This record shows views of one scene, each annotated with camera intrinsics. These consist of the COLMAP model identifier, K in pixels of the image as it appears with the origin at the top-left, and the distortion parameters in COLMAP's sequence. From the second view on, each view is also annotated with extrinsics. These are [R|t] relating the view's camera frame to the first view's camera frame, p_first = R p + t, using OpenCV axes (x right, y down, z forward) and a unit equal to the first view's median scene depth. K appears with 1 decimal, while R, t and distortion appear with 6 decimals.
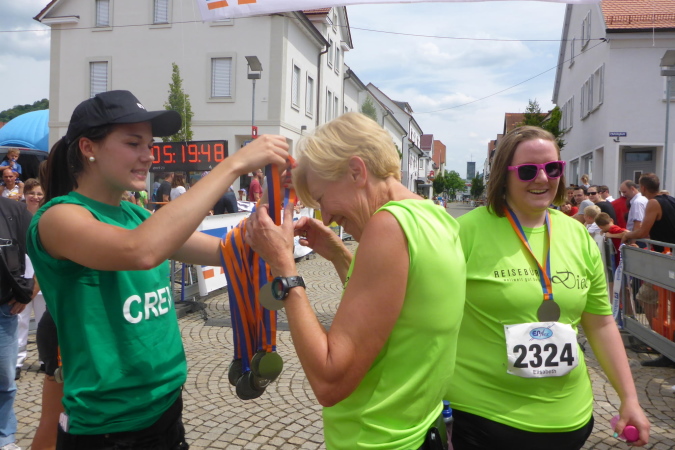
lens RADIAL K [[573.2, 0, 340.4], [0, 573.2, 226.1], [0, 0, 1]] dist [-0.027778, -0.000493]
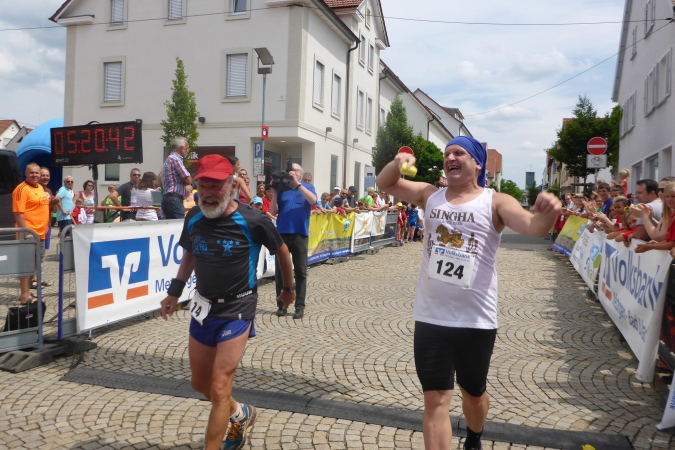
lens RADIAL K [[572.8, 0, 337.5], [0, 572.8, 225.0], [0, 0, 1]] dist [-0.025604, -0.003546]
pose [[0.994880, 0.005173, -0.100928, 0.045668], [-0.007237, 0.999772, -0.020104, -0.000509], [0.100801, 0.020731, 0.994691, 0.096977]]
